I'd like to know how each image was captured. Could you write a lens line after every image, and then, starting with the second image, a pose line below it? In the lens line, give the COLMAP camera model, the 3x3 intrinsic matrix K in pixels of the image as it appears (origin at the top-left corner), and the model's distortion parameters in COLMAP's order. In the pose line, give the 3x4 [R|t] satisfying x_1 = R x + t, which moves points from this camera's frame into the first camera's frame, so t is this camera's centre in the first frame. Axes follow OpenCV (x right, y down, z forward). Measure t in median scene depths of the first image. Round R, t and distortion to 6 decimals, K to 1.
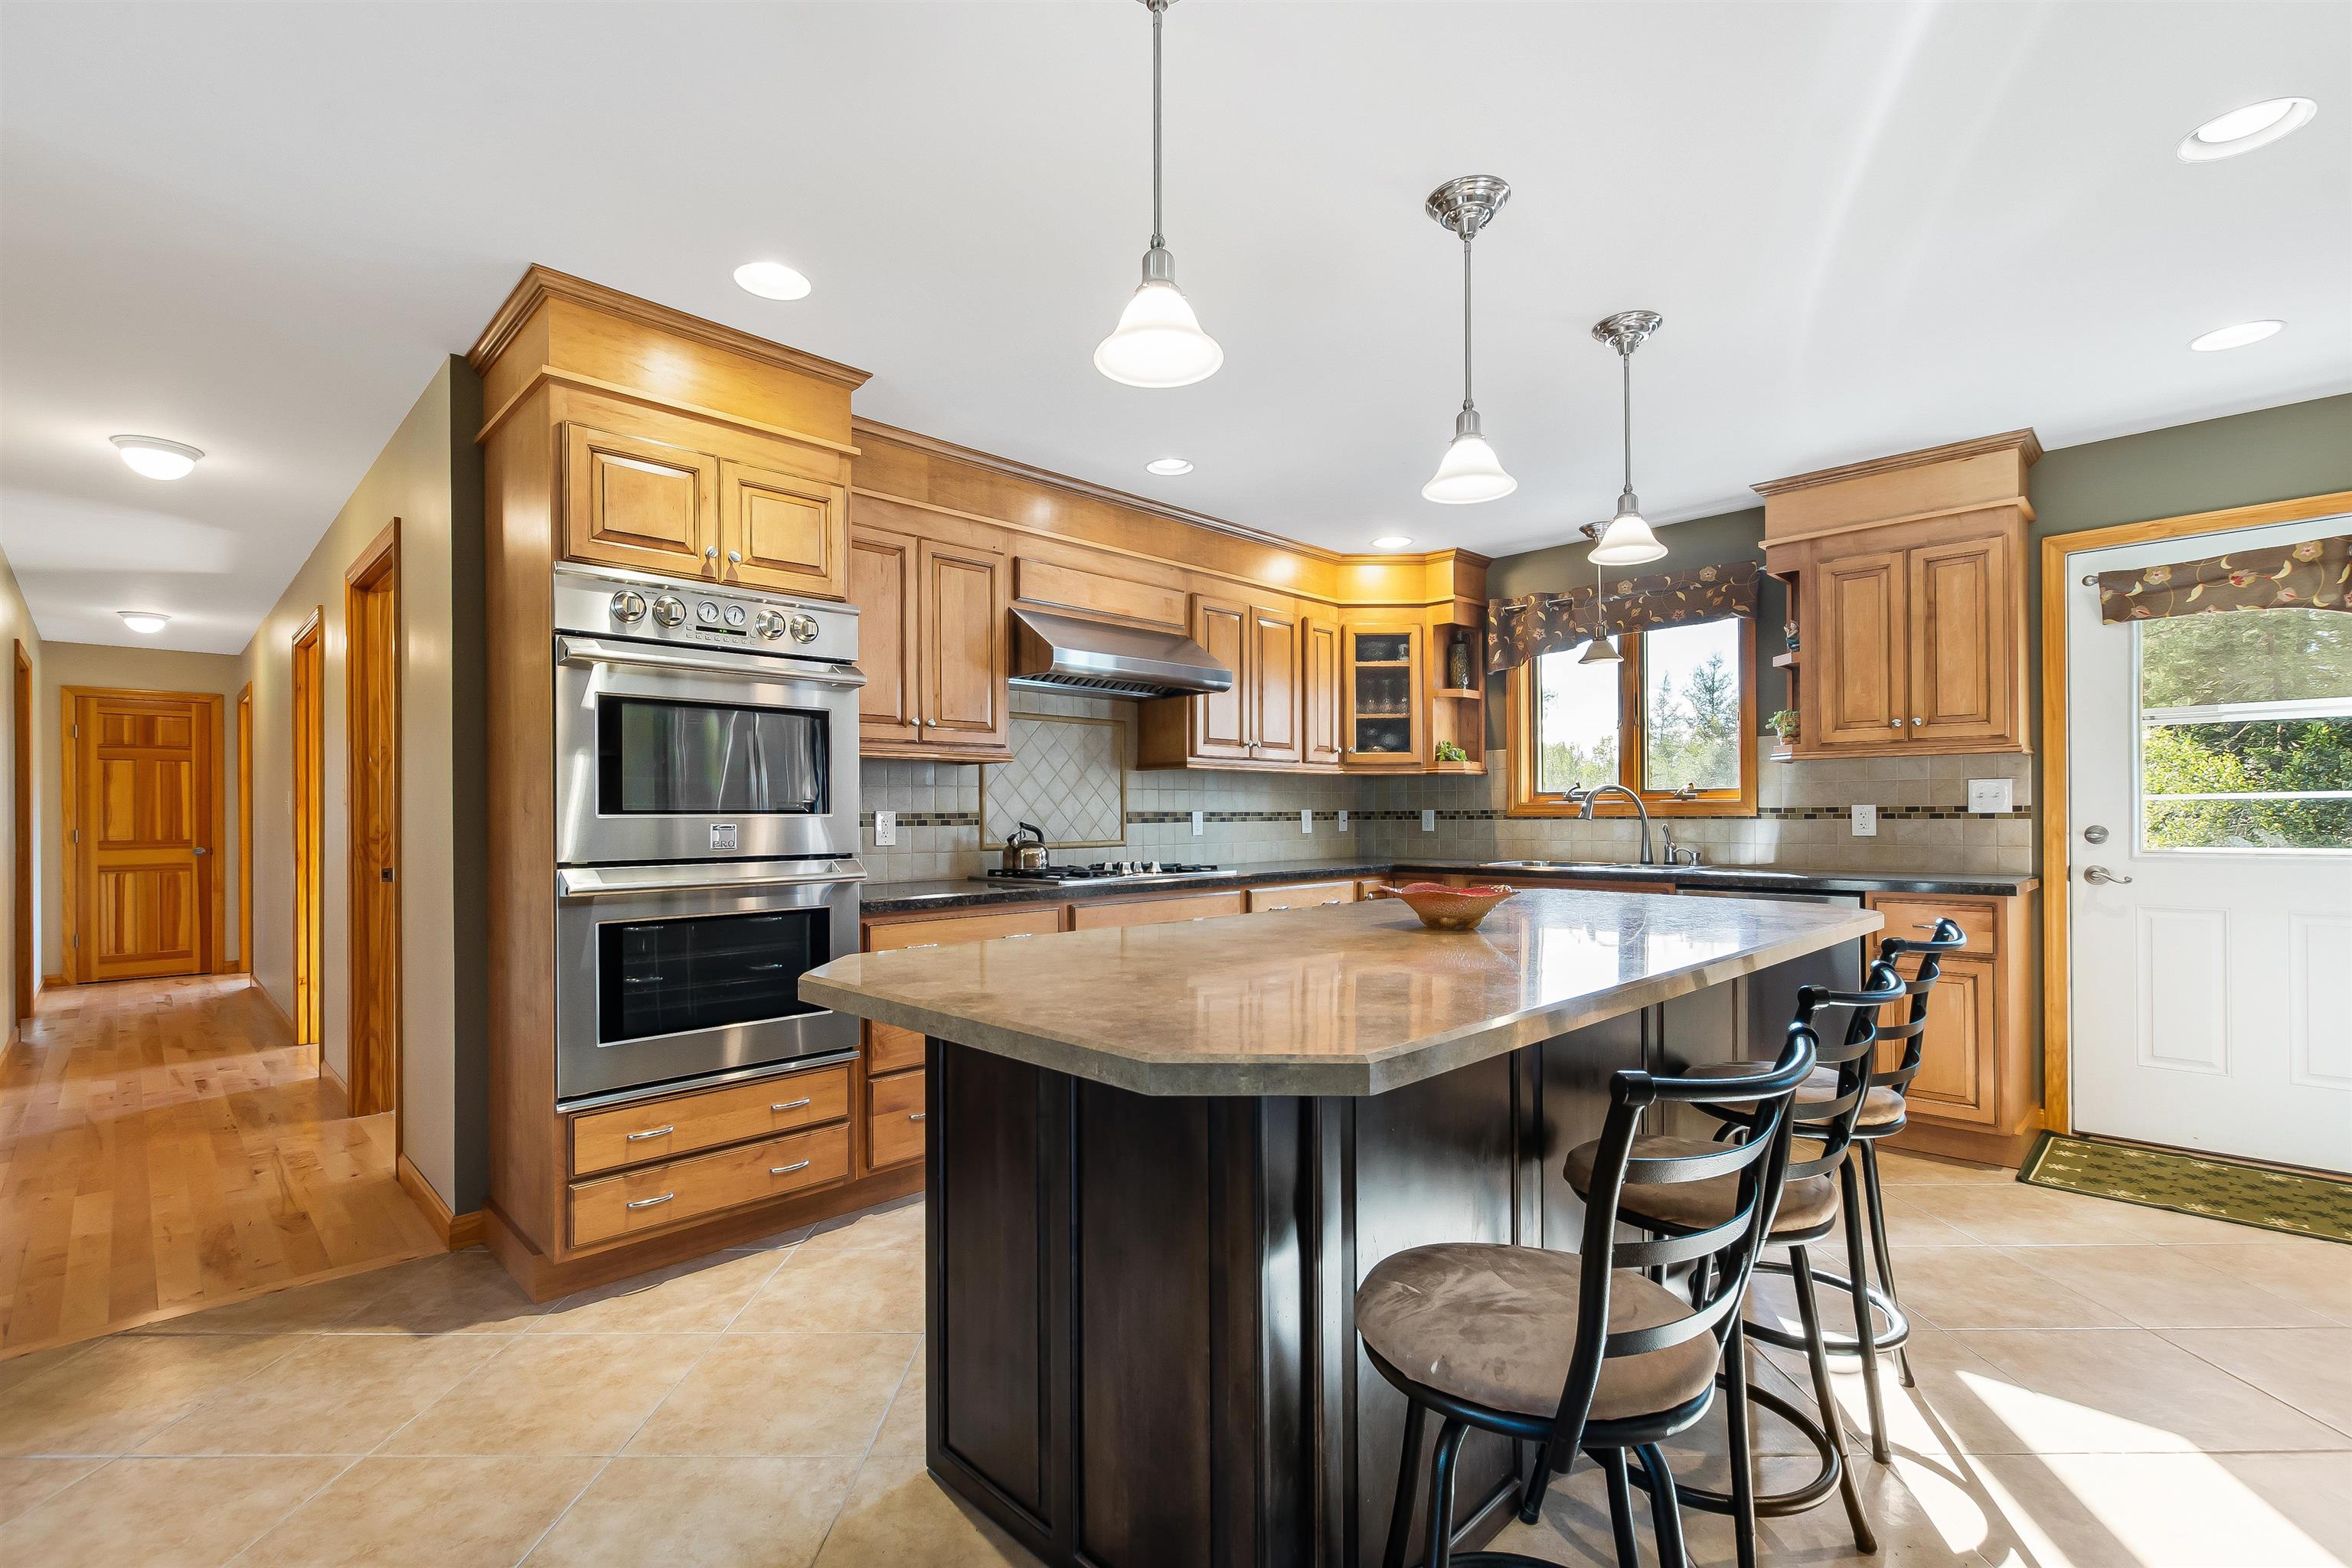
lens RADIAL K [[1047.6, 0, 1168.9], [0, 1047.6, 807.0], [0, 0, 1]] dist [0.003676, -0.000034]
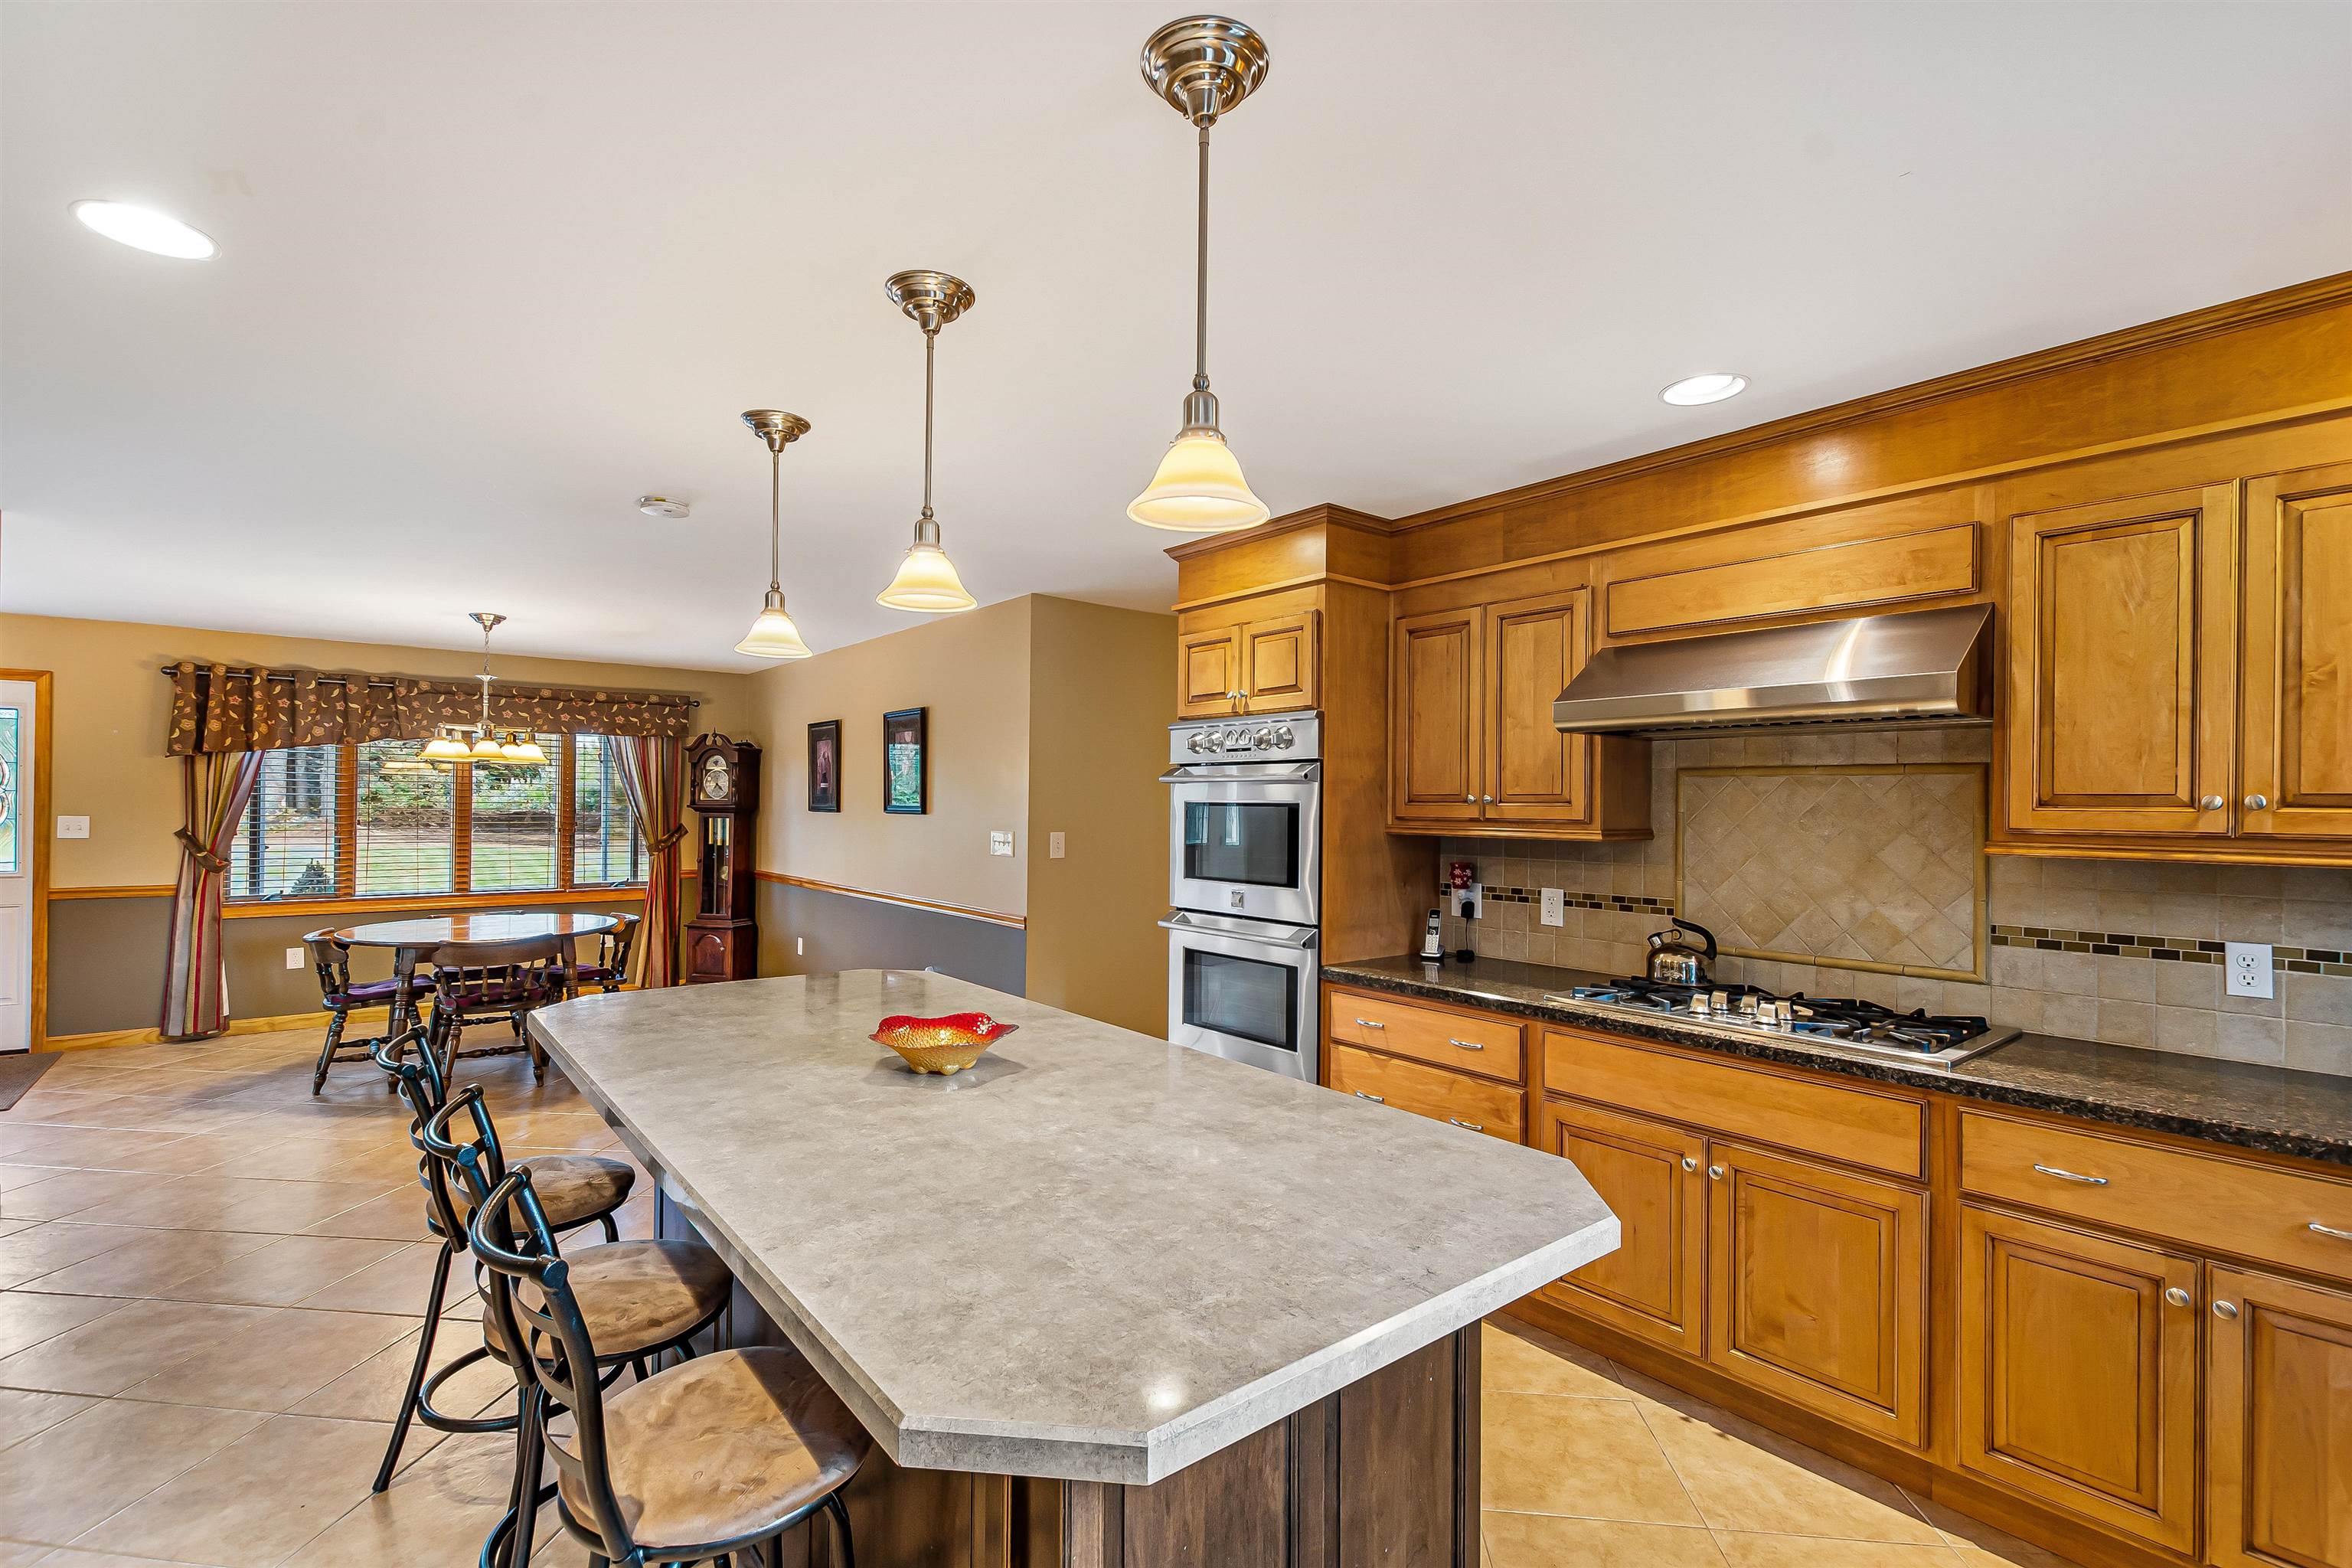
lens RADIAL K [[1047.6, 0, 1168.9], [0, 1047.6, 807.0], [0, 0, 1]] dist [0.003676, -0.000034]
pose [[-0.101000, 0.006500, -0.994865, 0.621199], [-0.003713, 0.999969, 0.006910, -0.066565], [0.994879, 0.004391, -0.100973, 0.683878]]
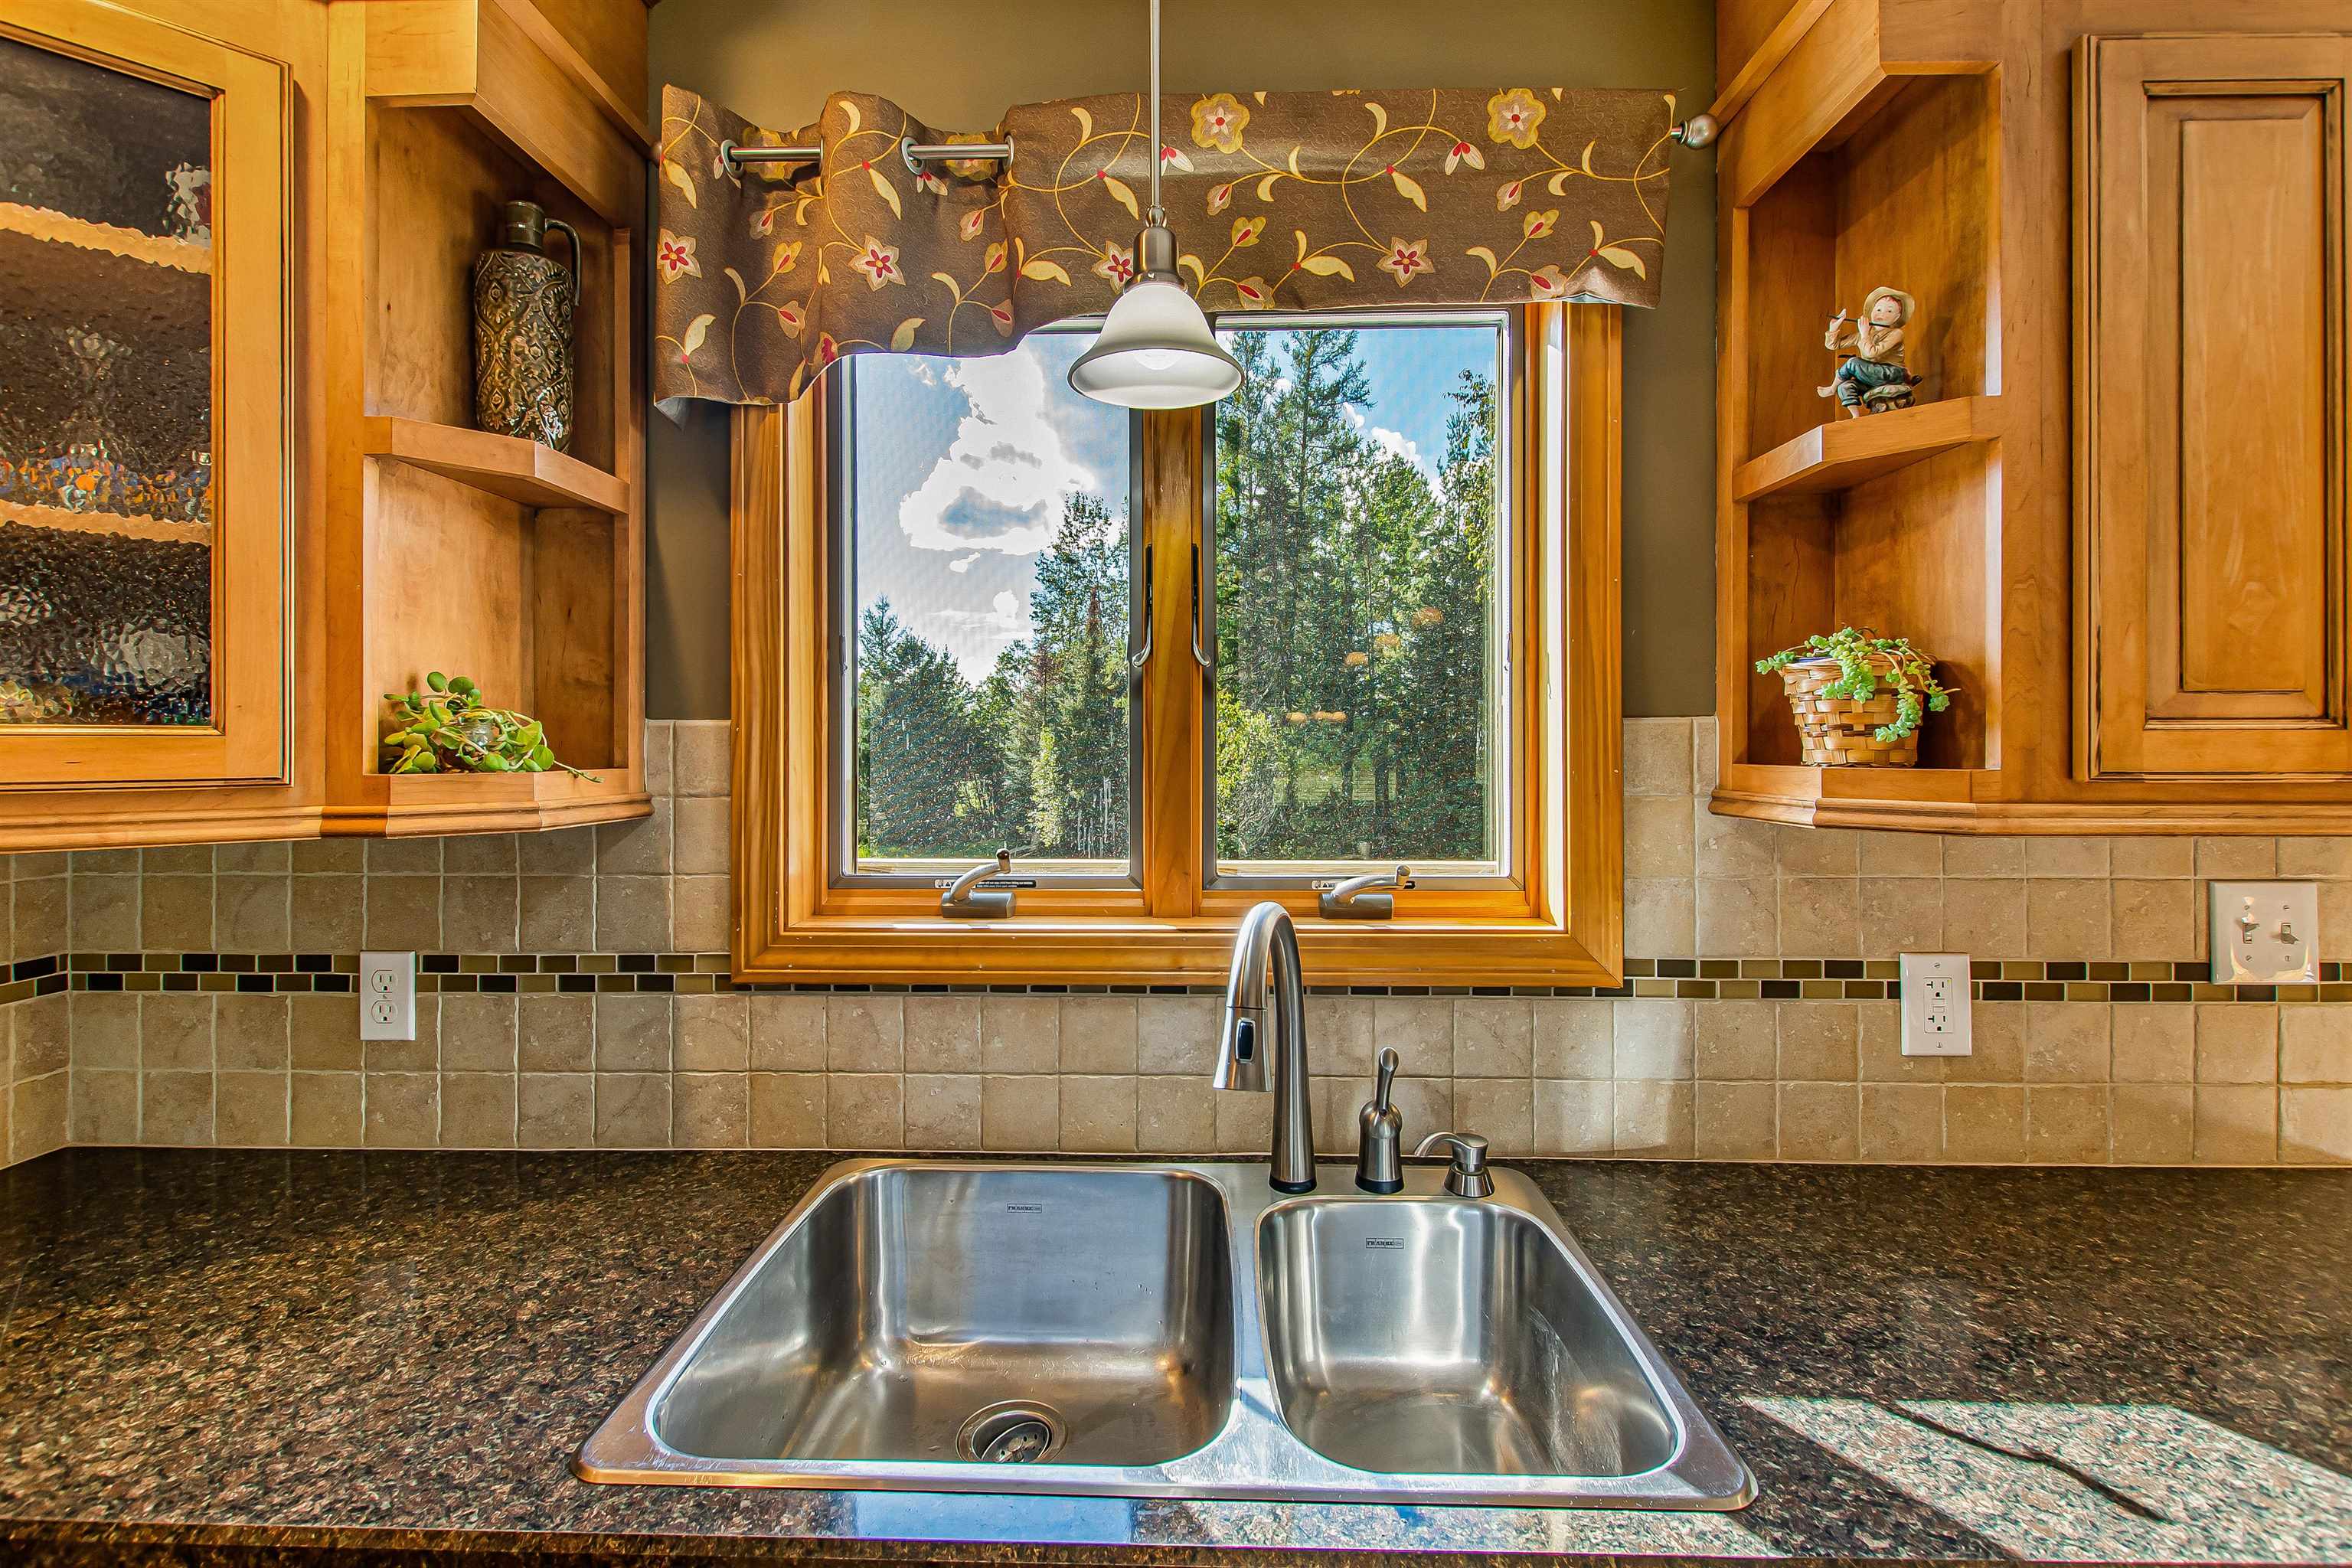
lens RADIAL K [[1057.1, 0, 1174.0], [0, 1057.1, 747.5], [0, 0, 1]] dist [0.001415, -0.000015]
pose [[0.728393, 0.003947, 0.685148, 0.279774], [-0.008037, 0.999964, 0.002784, -0.062413], [-0.685112, -0.007534, 0.728399, 0.920446]]
